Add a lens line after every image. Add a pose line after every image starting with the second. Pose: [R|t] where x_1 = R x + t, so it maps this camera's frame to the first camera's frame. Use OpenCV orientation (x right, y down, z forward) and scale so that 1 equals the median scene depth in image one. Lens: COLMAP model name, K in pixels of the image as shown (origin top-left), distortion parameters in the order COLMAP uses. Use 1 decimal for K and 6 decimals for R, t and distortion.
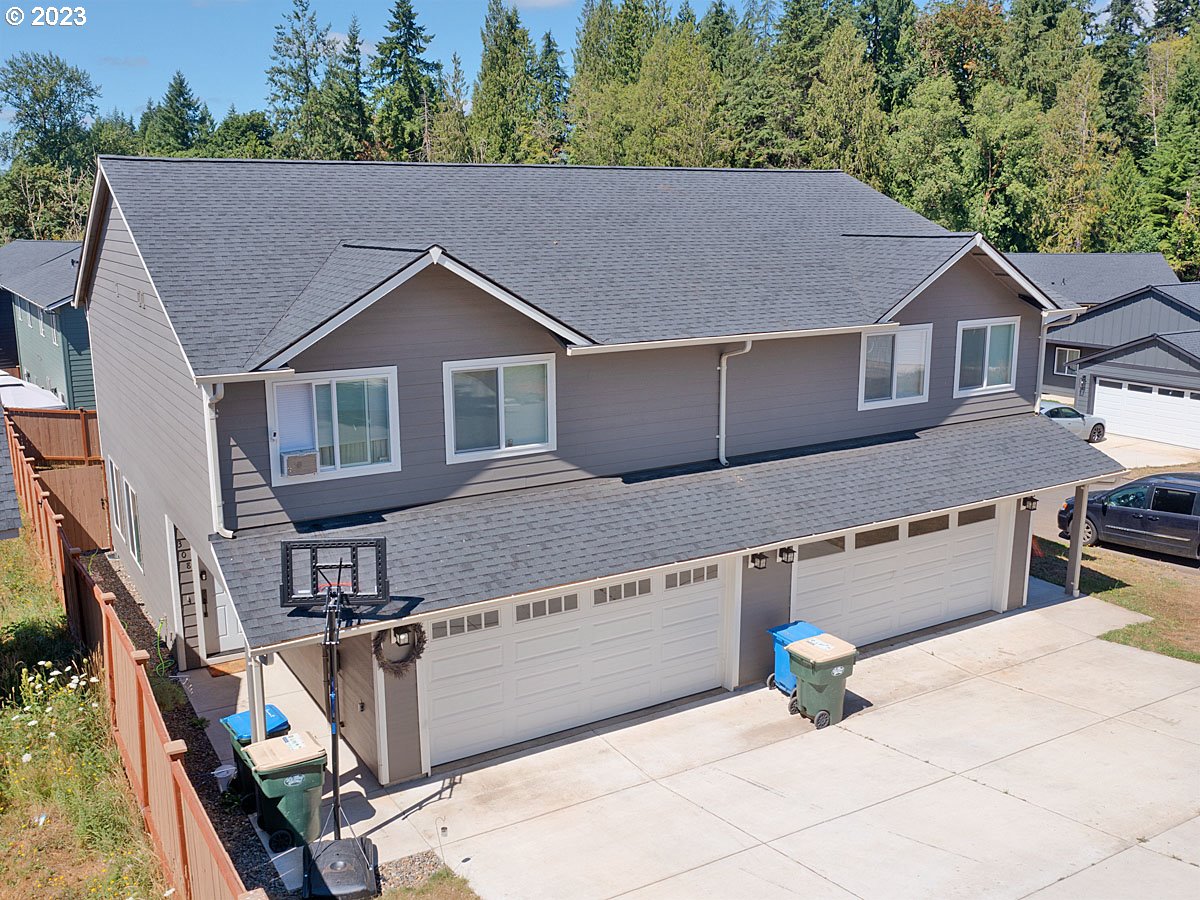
lens RADIAL K [[1068.6, 0, 581.7], [0, 1068.6, 454.0], [0, 0, 1]] dist [-0.008688, -0.004137]
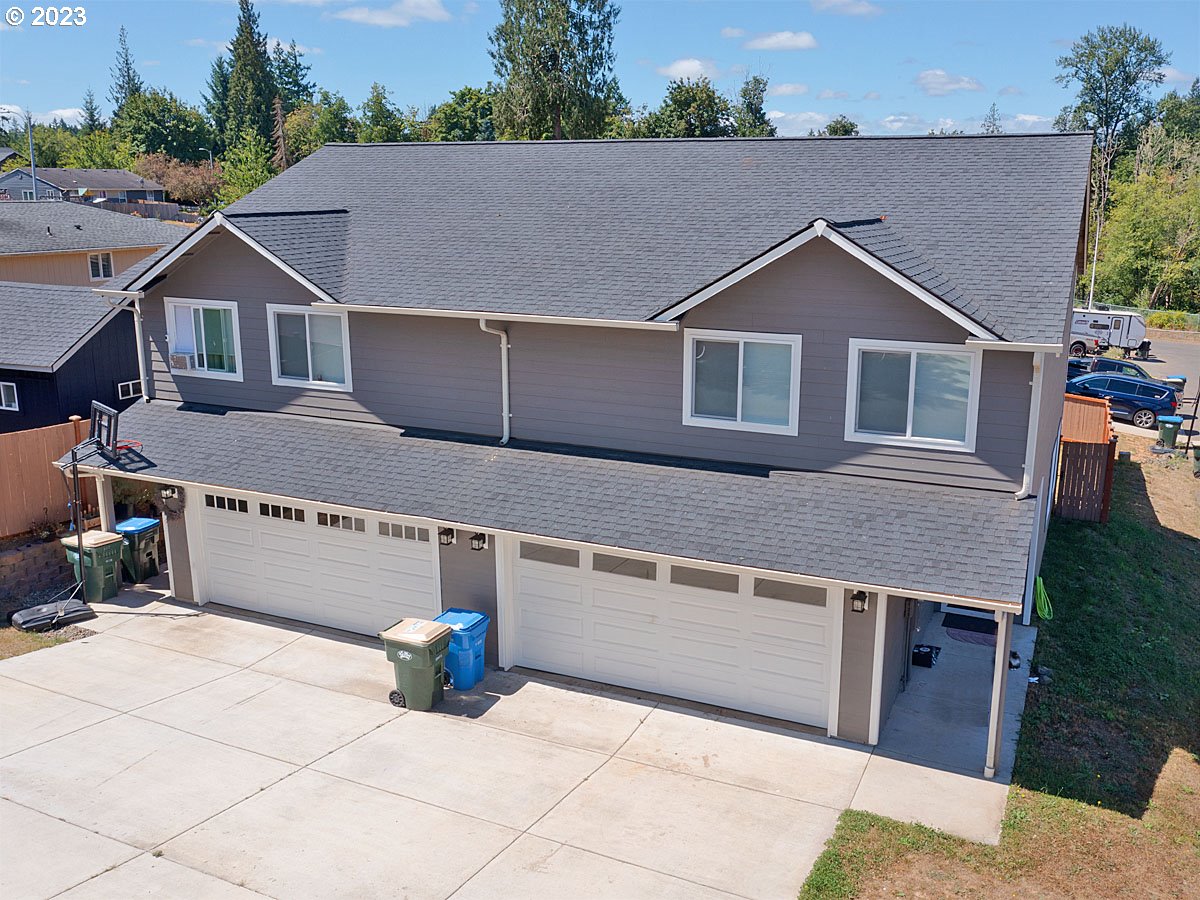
lens RADIAL K [[1064.6, 0, 633.8], [0, 1064.6, 446.8], [0, 0, 1]] dist [-0.012306, 0.002438]
pose [[0.583965, 0.201166, -0.786459, 1.071347], [-0.184734, 0.976321, 0.112561, -0.131552], [0.790480, 0.079554, 0.607300, 0.541504]]
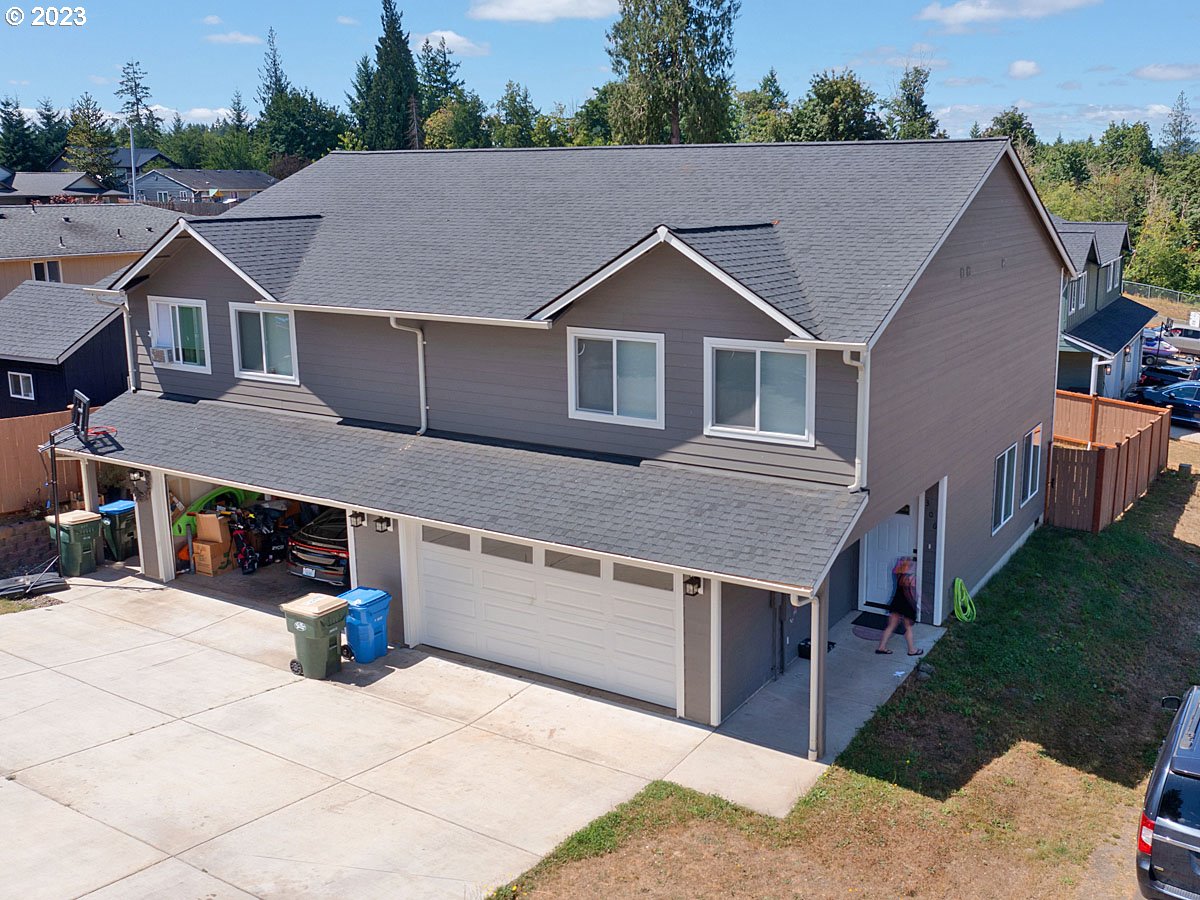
lens RADIAL K [[1137.2, 0, 688.1], [0, 1137.2, 412.5], [0, 0, 1]] dist [-0.010078, 0.001781]
pose [[0.496799, 0.177246, -0.849573, 1.325485], [-0.191256, 0.977216, 0.092037, -0.179628], [0.846529, 0.116762, 0.519379, 0.696605]]
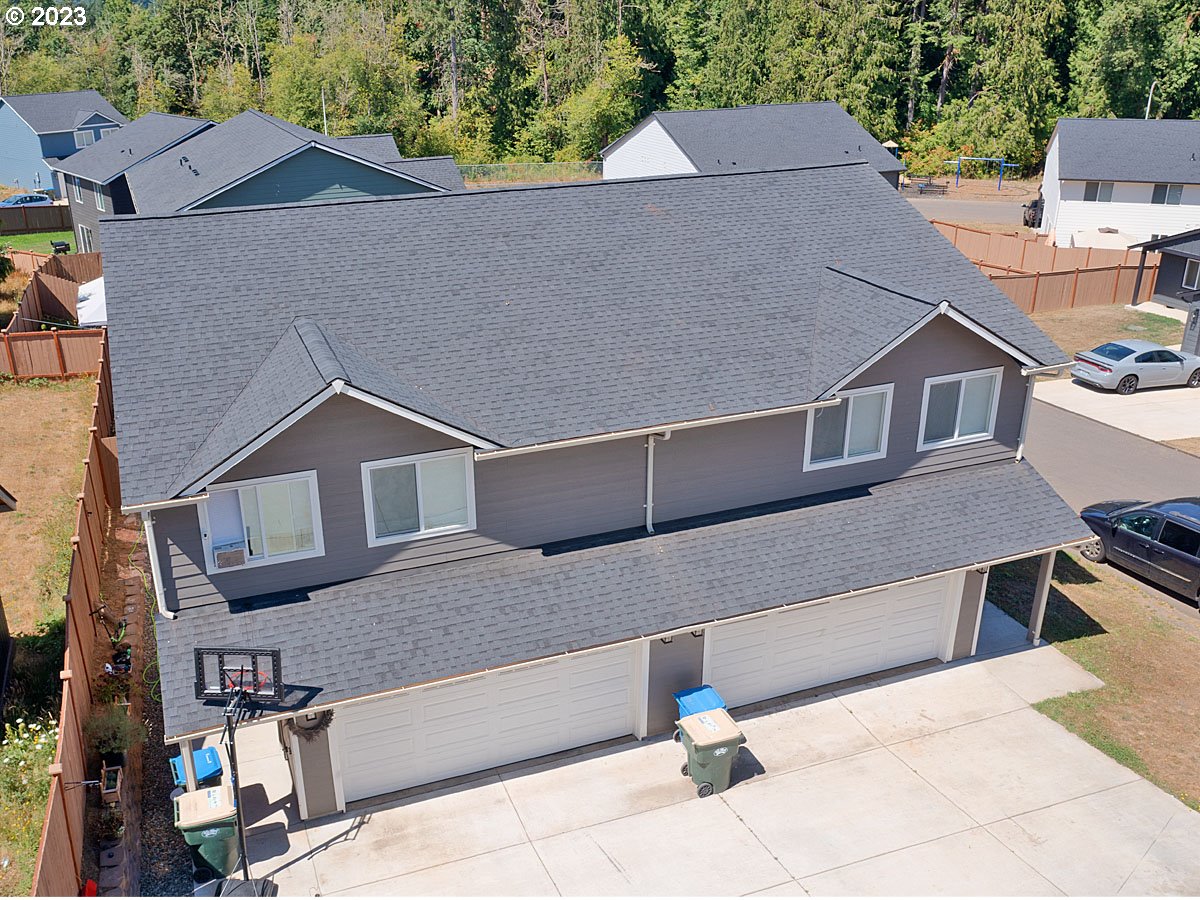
lens RADIAL K [[1058.6, 0, 531.1], [0, 1058.6, 448.1], [0, 0, 1]] dist [-0.014852, -0.002027]
pose [[0.981235, 0.063305, -0.182126, 0.221463], [-0.030149, 0.983321, 0.179360, -0.278102], [0.190443, -0.170504, 0.966778, -0.017907]]
